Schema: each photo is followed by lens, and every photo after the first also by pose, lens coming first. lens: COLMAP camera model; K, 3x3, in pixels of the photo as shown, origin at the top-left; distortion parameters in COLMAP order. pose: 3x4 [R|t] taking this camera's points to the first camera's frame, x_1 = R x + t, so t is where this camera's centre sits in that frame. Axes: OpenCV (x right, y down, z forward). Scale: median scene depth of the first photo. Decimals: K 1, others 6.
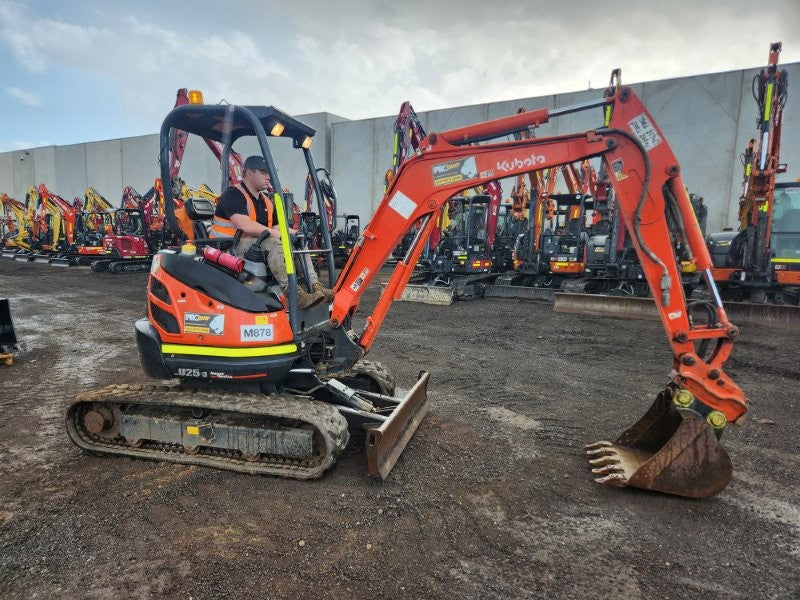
lens RADIAL K [[550.1, 0, 398.9], [0, 550.1, 301.5], [0, 0, 1]] dist [0.077602, -0.065310]
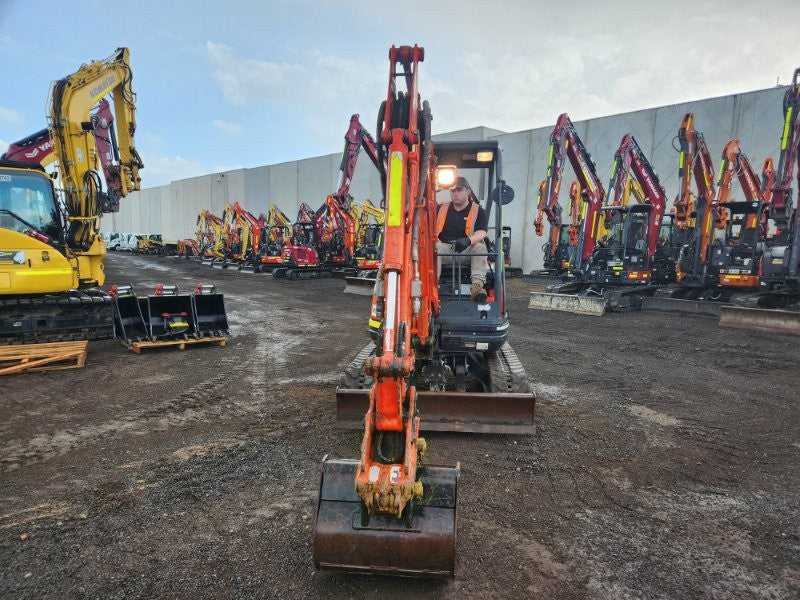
lens RADIAL K [[570.1, 0, 402.5], [0, 570.1, 310.0], [0, 0, 1]] dist [0.086509, -0.081045]
pose [[0.966663, 0.033172, -0.253894, 0.008616], [-0.036893, 0.999270, -0.009906, 0.017765], [0.253380, 0.018943, 0.967181, -0.079520]]
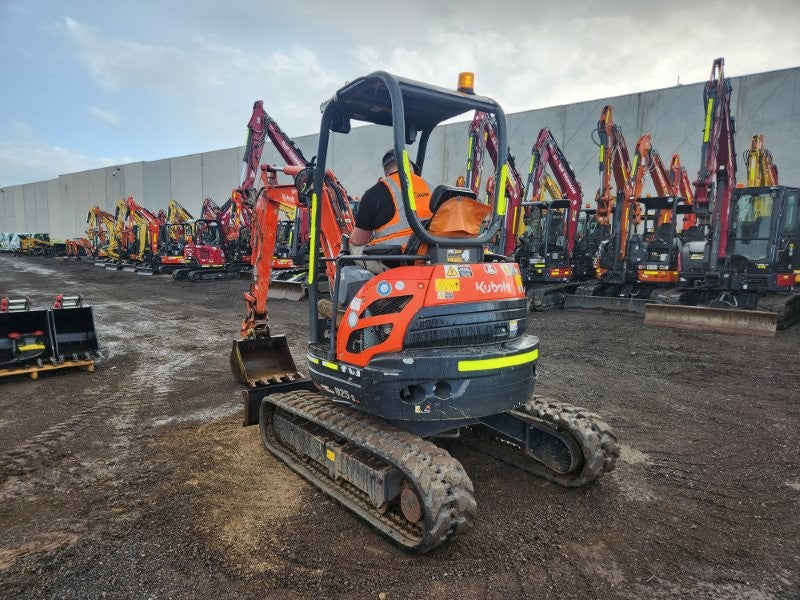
lens RADIAL K [[545.4, 0, 397.2], [0, 545.4, 300.2], [0, 0, 1]] dist [0.076814, -0.066460]
pose [[0.992794, 0.006988, -0.119626, -0.014366], [-0.009153, 0.999804, -0.017560, -0.002196], [0.119479, 0.018528, 0.992664, 0.040332]]
